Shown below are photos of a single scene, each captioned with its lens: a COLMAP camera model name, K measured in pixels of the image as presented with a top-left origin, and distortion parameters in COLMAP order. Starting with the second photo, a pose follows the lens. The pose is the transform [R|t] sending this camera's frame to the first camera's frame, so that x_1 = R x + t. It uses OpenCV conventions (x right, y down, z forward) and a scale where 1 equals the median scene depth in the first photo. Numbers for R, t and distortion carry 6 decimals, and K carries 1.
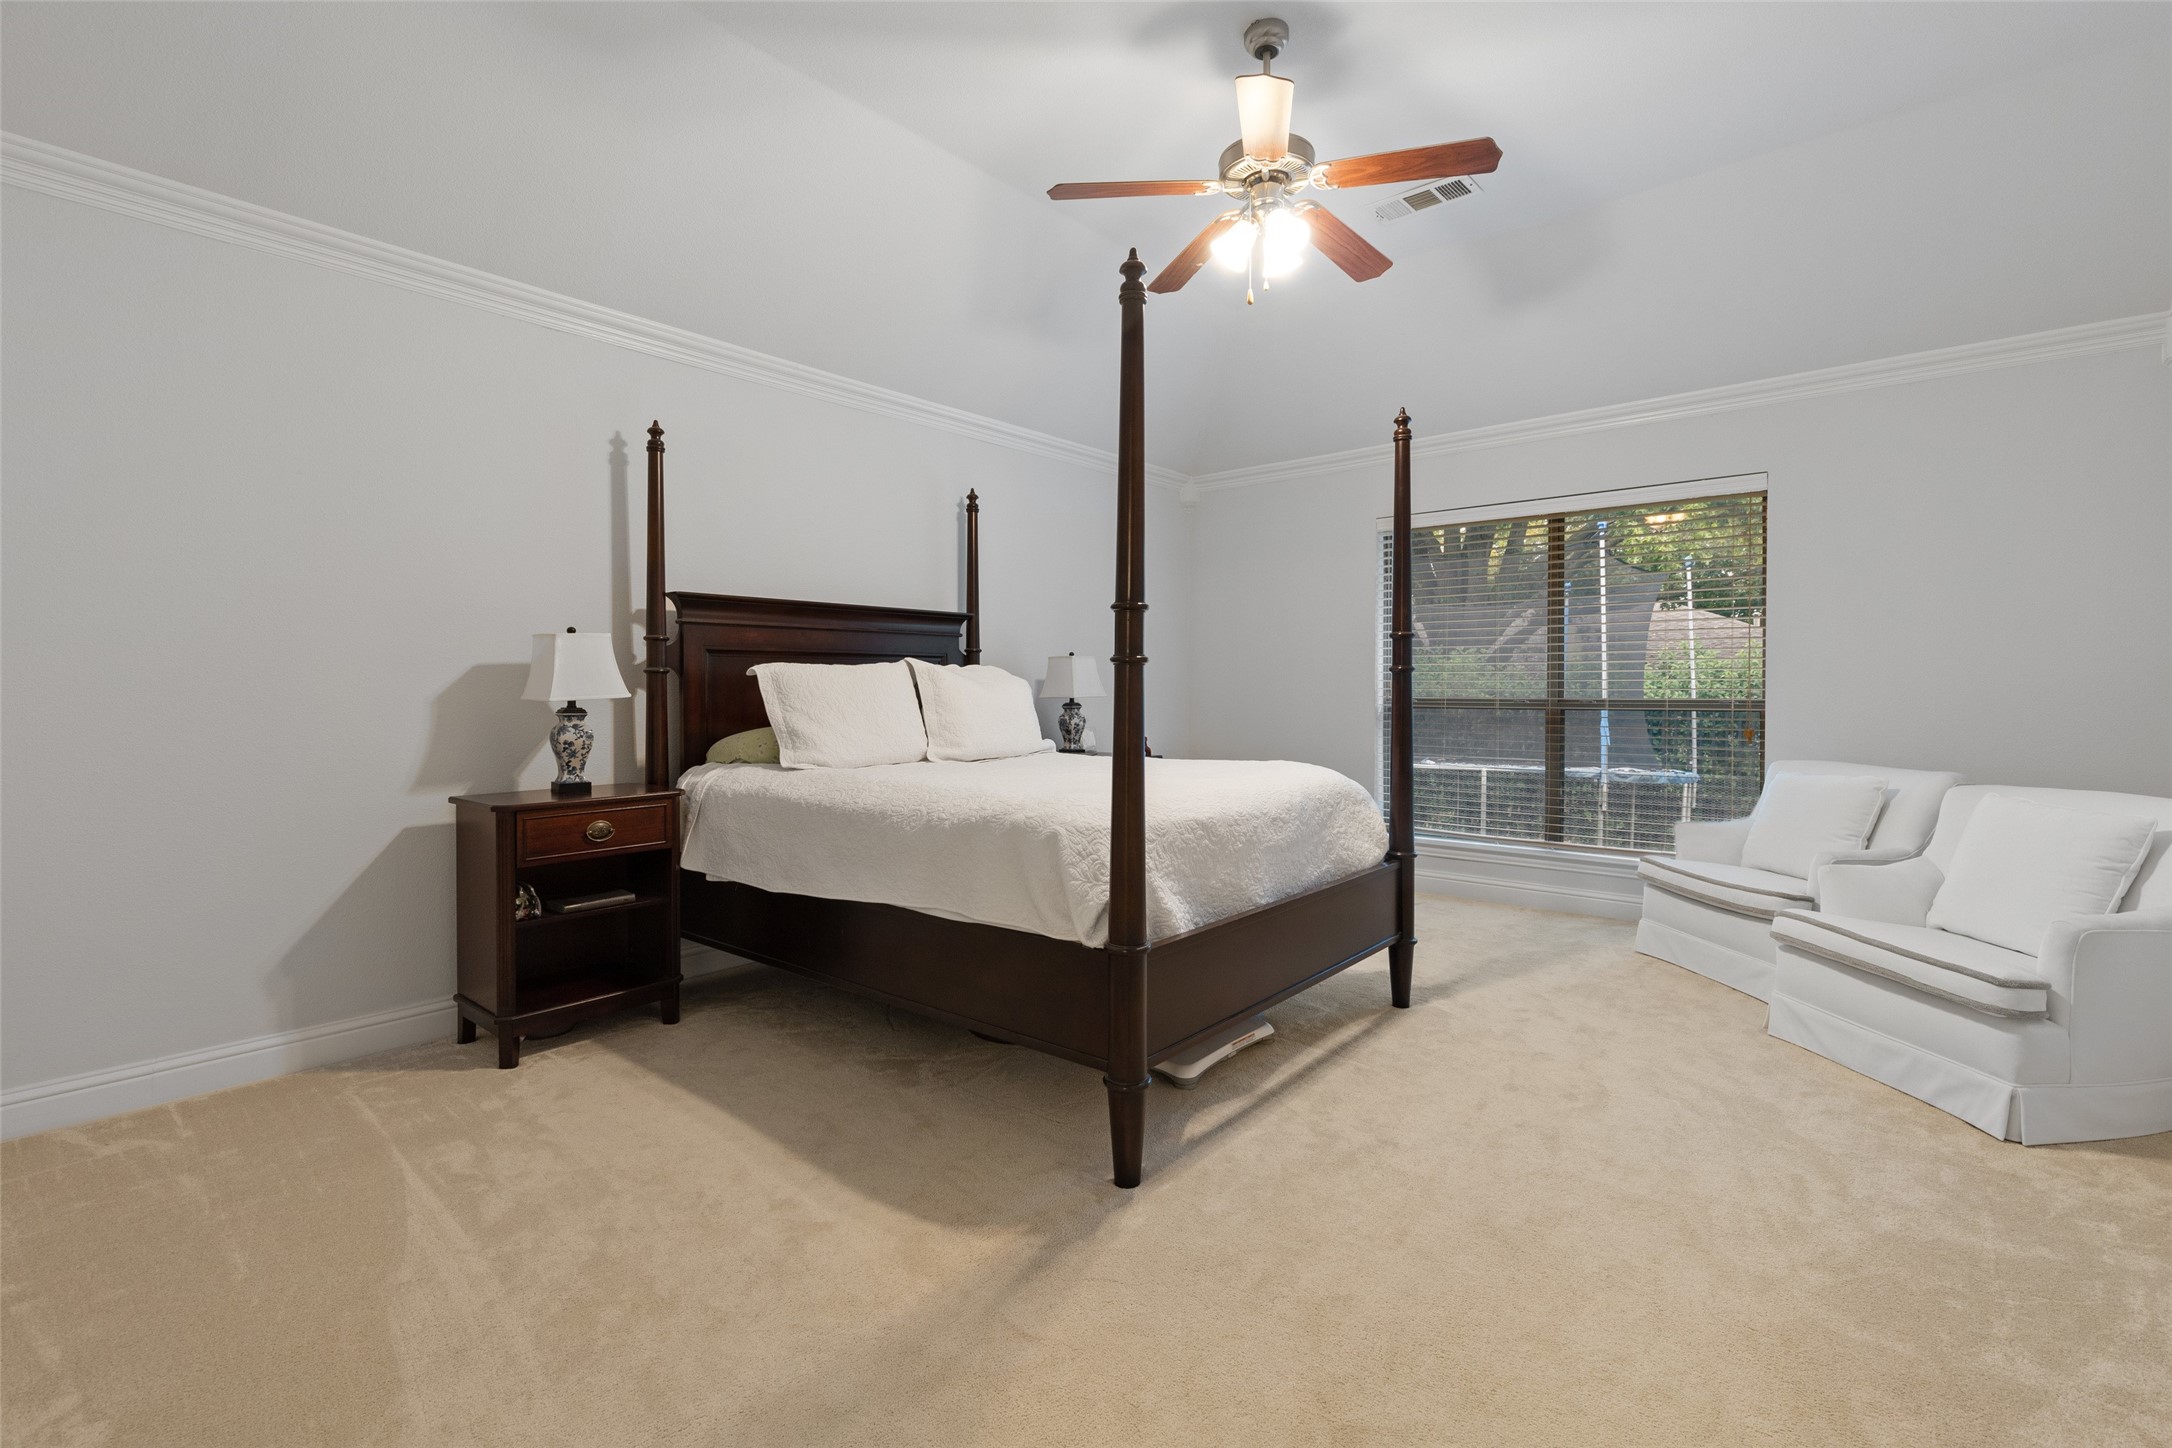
lens RADIAL K [[982.4, 0, 1099.7], [0, 982.4, 712.0], [0, 0, 1]] dist [0.006633, -0.001023]
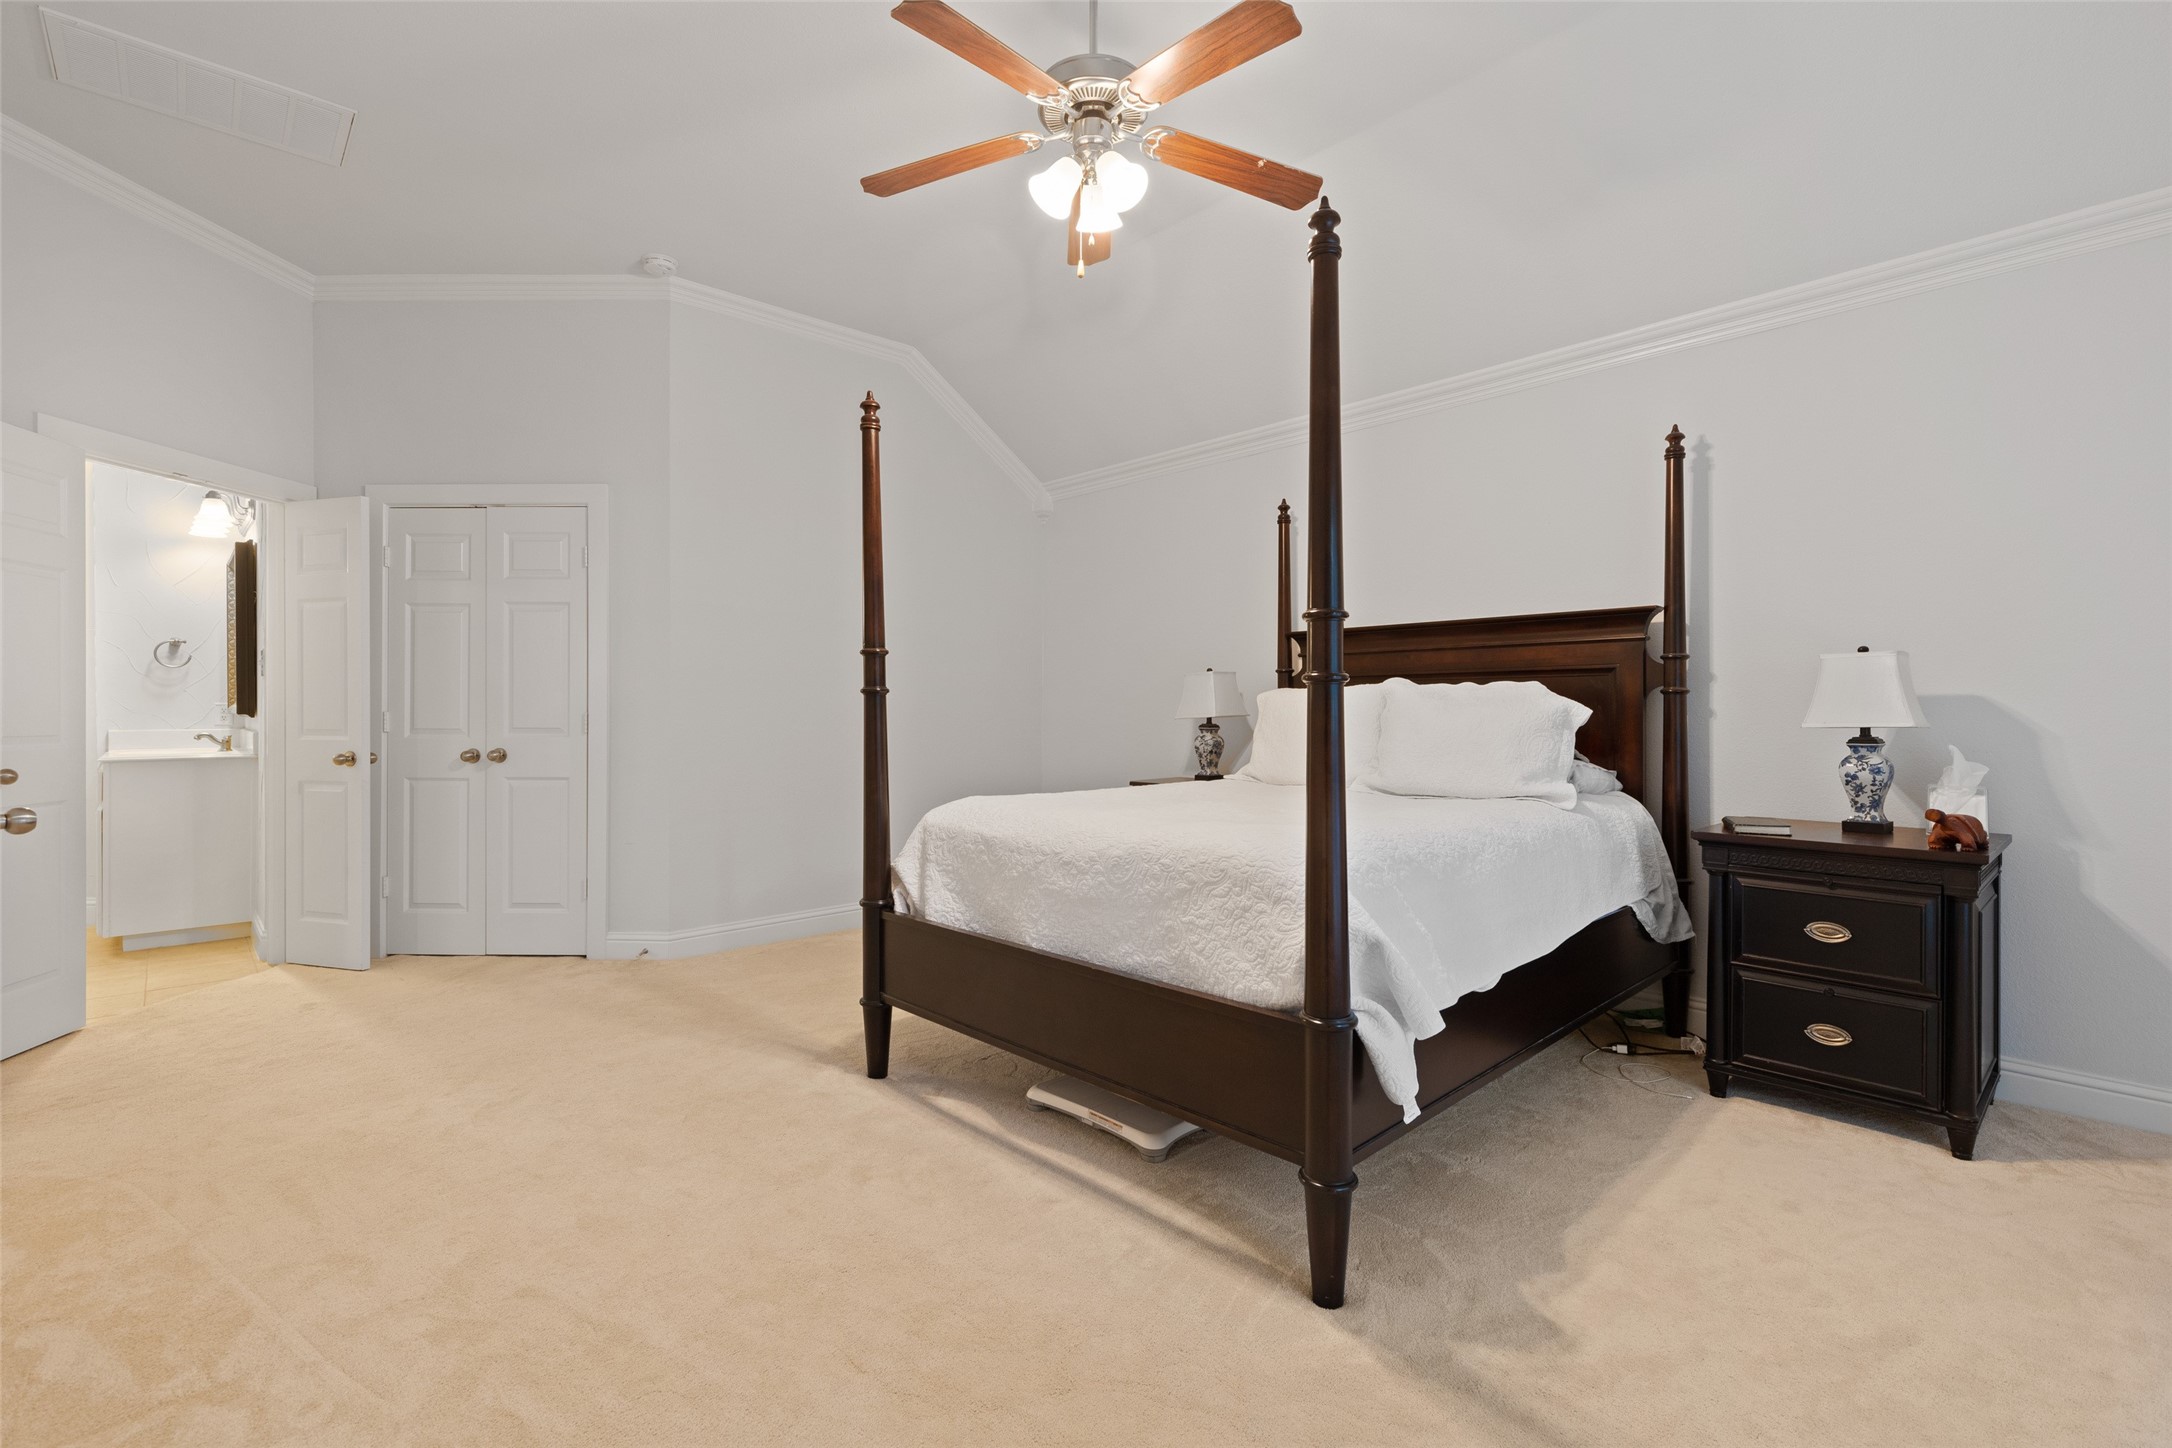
lens RADIAL K [[982.4, 0, 1100.7], [0, 982.4, 720.1], [0, 0, 1]] dist [0.006633, -0.001023]
pose [[-0.123978, 0.007057, -0.992260, 0.962438], [-0.023565, 0.999672, 0.010054, -0.024934], [0.992005, 0.024629, -0.123771, 1.052506]]
